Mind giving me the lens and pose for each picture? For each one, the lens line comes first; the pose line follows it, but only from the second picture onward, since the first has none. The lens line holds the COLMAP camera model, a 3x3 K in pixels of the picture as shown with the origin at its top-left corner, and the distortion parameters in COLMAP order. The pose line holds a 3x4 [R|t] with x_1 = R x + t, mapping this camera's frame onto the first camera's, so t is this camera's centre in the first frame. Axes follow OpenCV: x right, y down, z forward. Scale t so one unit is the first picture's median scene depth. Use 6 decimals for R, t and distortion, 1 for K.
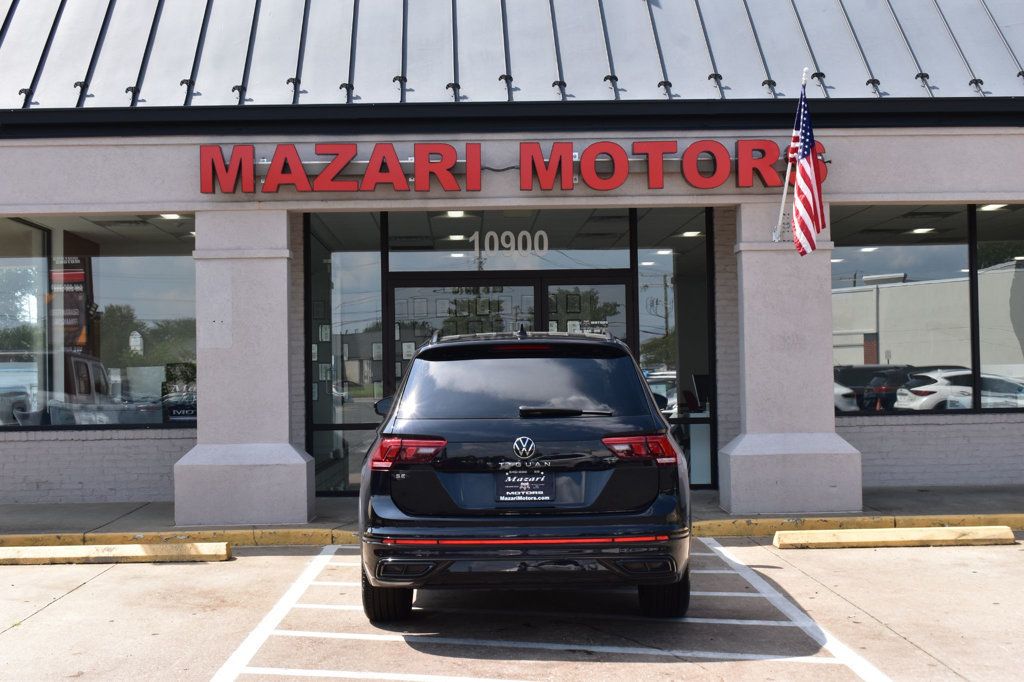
lens RADIAL K [[1424.7, 0, 512.0], [0, 1424.7, 341.0], [0, 0, 1]] dist [-0.030926, 0.020943]
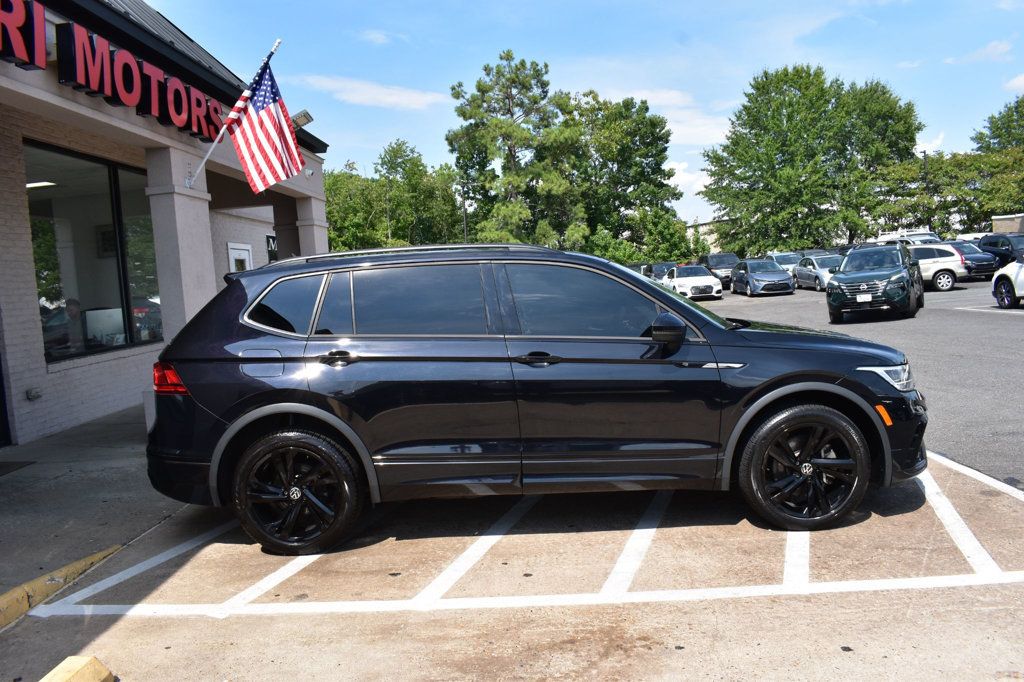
lens RADIAL K [[799.0, 0, 512.0], [0, 799.0, 341.0], [0, 0, 1]] dist [-0.098203, 0.013143]
pose [[0.045246, -0.067634, 0.996684, -0.400351], [0.044340, 0.996858, 0.065633, 0.017285], [-0.997991, 0.041223, 0.048103, 0.736897]]
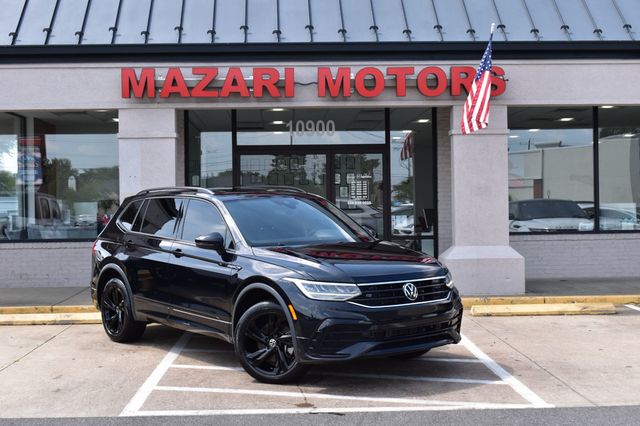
lens RADIAL K [[907.4, 0, 320.0], [0, 907.4, 213.0], [0, 0, 1]] dist [-0.029309, 0.022789]
pose [[0.999946, 0.003062, 0.009904, -0.001697], [-0.003398, 0.999414, 0.034051, -0.008215], [-0.009794, -0.034083, 0.999371, -0.042964]]
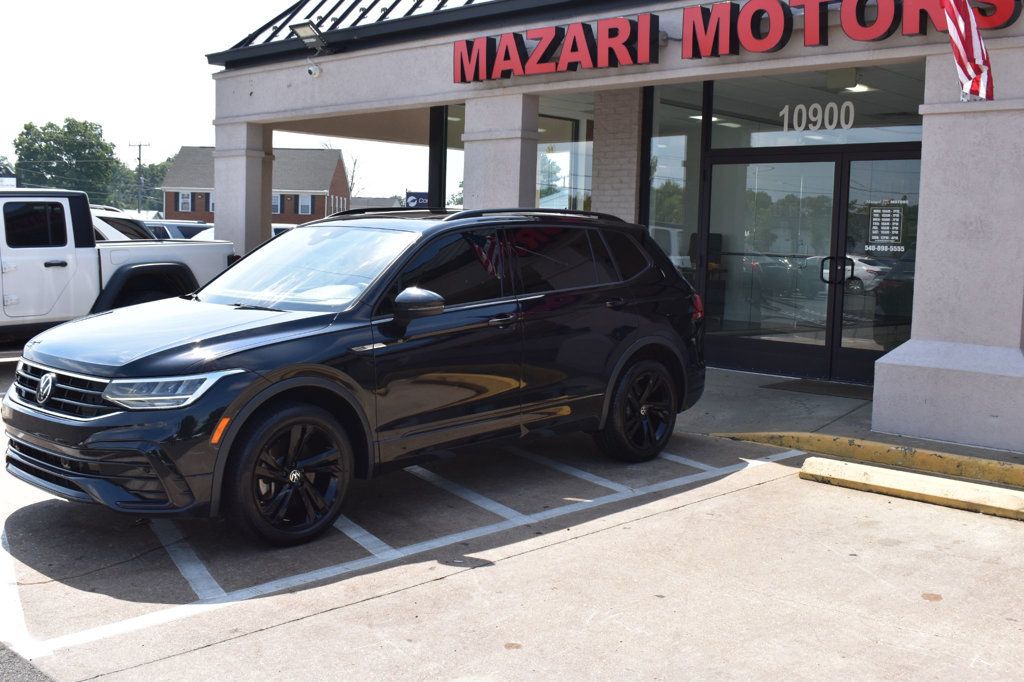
lens RADIAL K [[1122.9, 0, 512.0], [0, 1122.9, 341.0], [0, 0, 1]] dist [-0.070546, -0.022052]
pose [[0.689638, 0.100507, -0.717146, 0.469029], [-0.018511, 0.992445, 0.121288, -0.007601], [0.723918, -0.070370, 0.686288, 0.388102]]
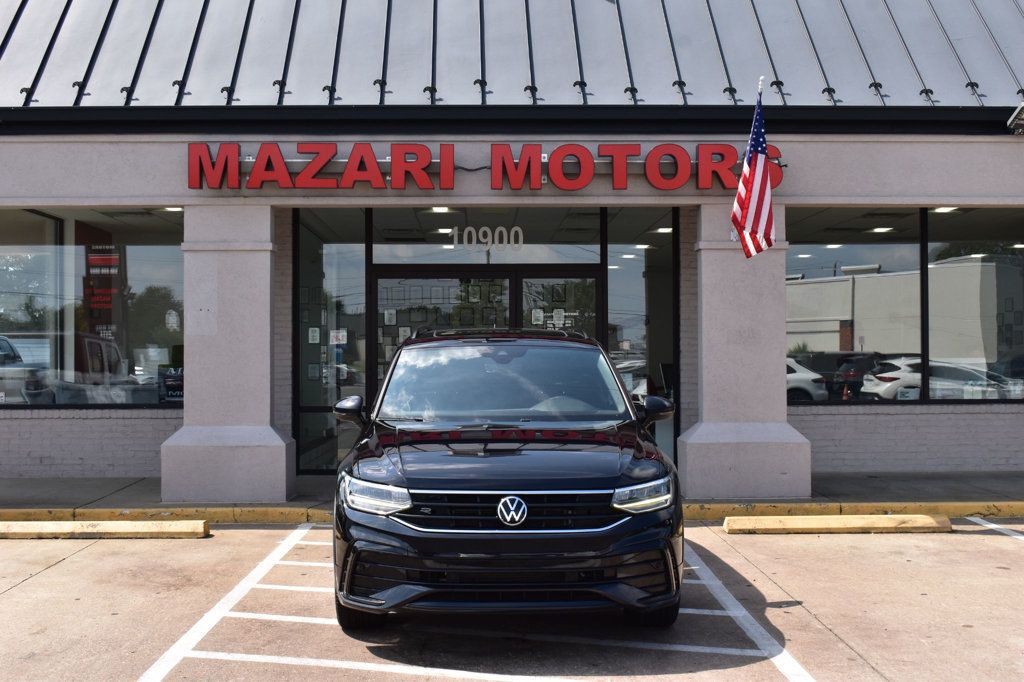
lens RADIAL K [[1307.9, 0, 512.0], [0, 1307.9, 341.0], [0, 0, 1]] dist [-0.043549, 0.011908]
pose [[0.999895, 0.012888, -0.006639, 0.028732], [-0.012788, 0.999808, 0.014823, -0.007911], [0.006829, -0.014736, 0.999868, 0.030217]]
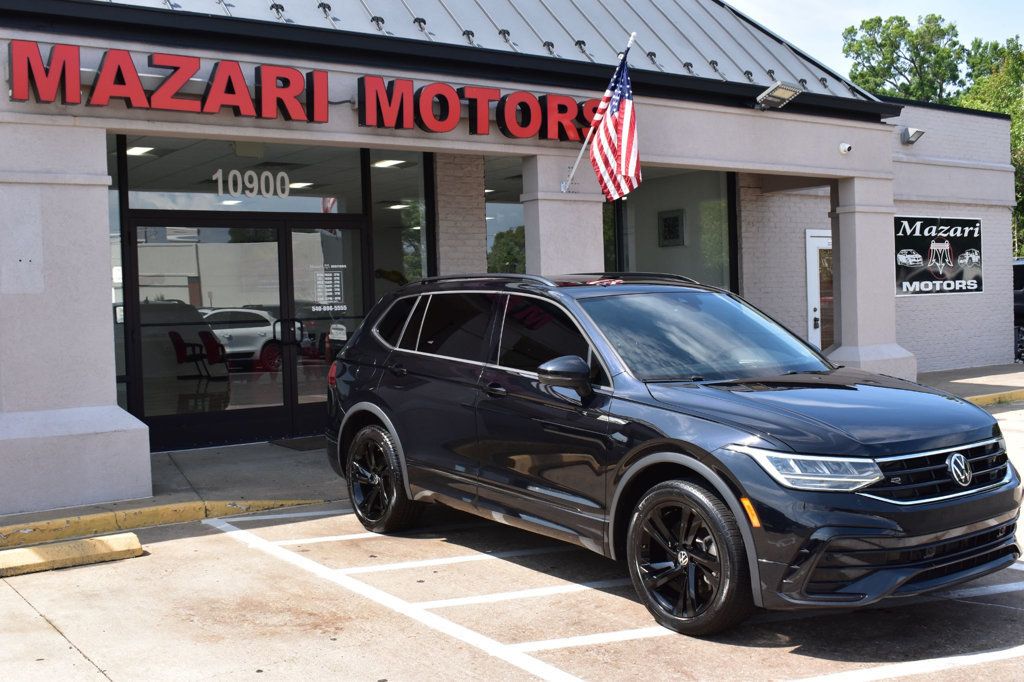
lens RADIAL K [[1122.9, 0, 512.0], [0, 1122.9, 341.0], [0, 0, 1]] dist [-0.070546, -0.022052]
pose [[0.823921, -0.028418, 0.565992, -0.333831], [0.001381, 0.998840, 0.048141, 0.001977], [-0.566703, -0.038883, 0.823004, 0.318106]]
